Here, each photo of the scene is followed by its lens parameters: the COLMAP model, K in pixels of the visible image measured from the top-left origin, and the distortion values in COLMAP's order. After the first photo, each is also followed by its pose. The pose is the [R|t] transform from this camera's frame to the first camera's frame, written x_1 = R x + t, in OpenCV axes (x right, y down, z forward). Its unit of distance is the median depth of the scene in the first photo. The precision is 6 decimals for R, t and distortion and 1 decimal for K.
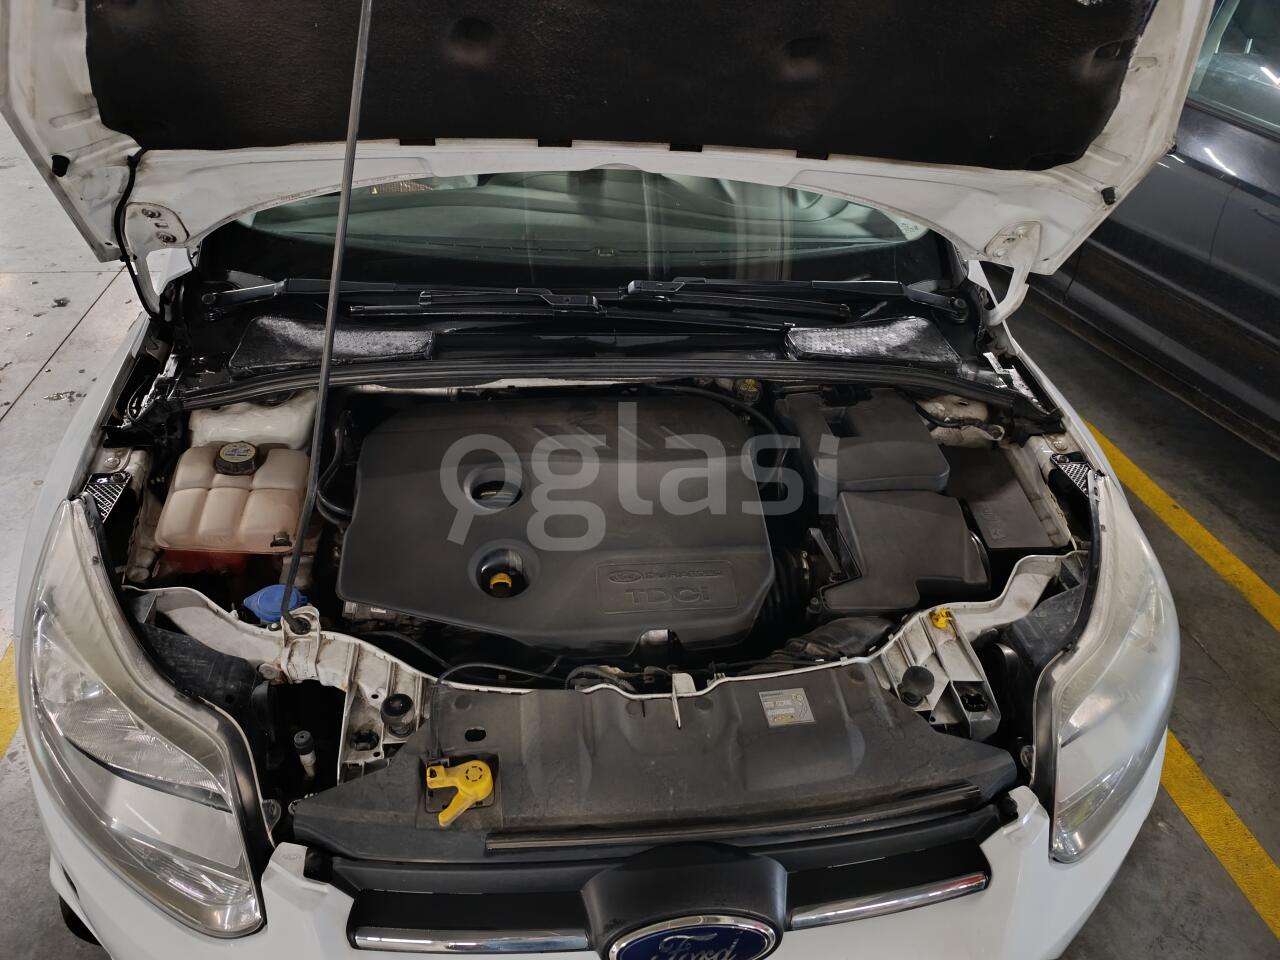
lens RADIAL K [[880.2, 0, 649.0], [0, 880.2, 486.7], [0, 0, 1]] dist [0.022547, -0.035807]
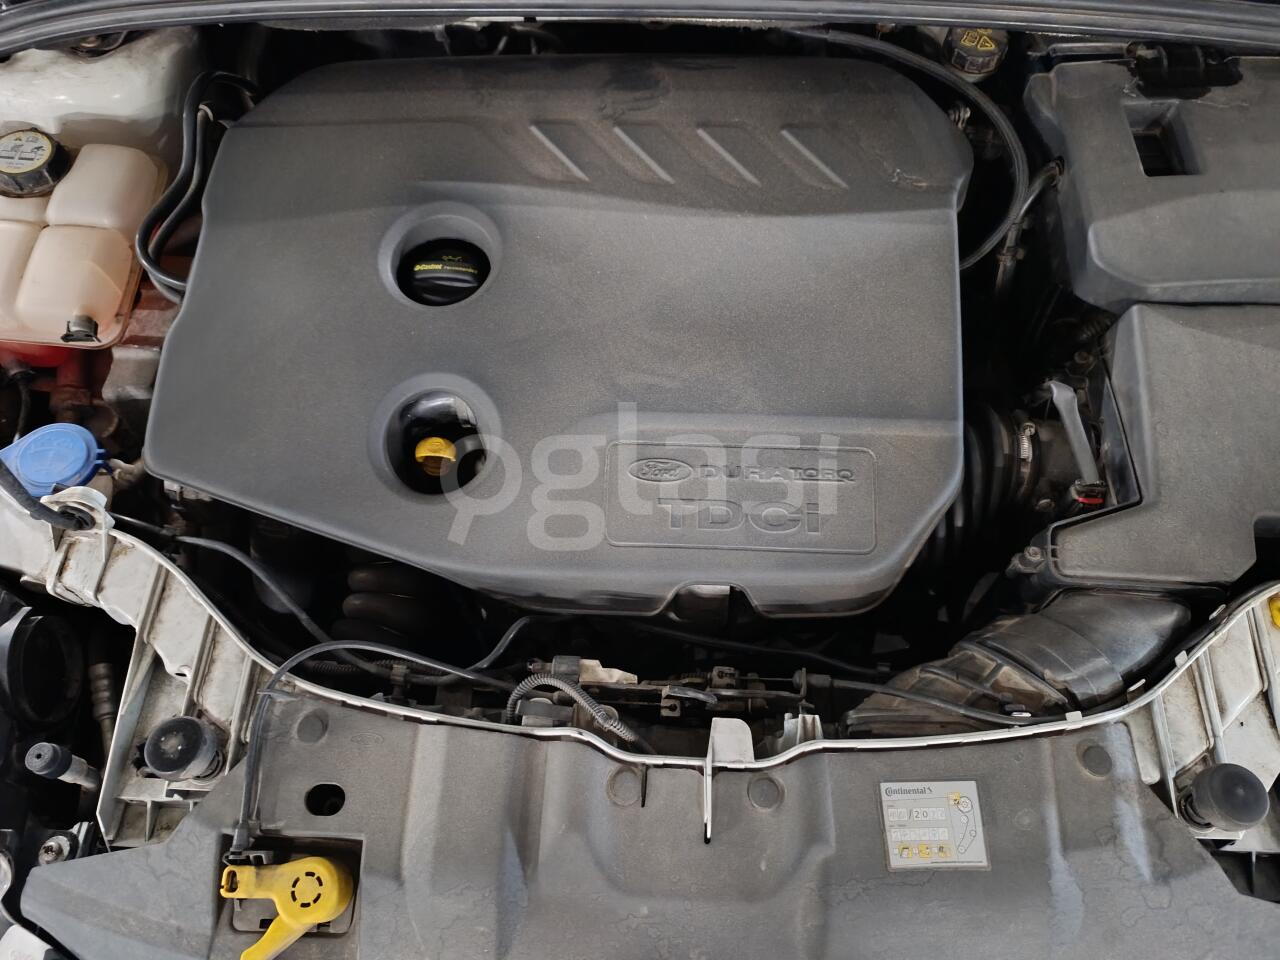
lens RADIAL K [[880.2, 0, 649.0], [0, 880.2, 486.7], [0, 0, 1]] dist [0.022547, -0.035807]
pose [[0.980556, 0.118576, -0.156361, 0.051074], [-0.044385, 0.910160, 0.411872, -0.107762], [0.191152, -0.396924, 0.897726, 0.555852]]
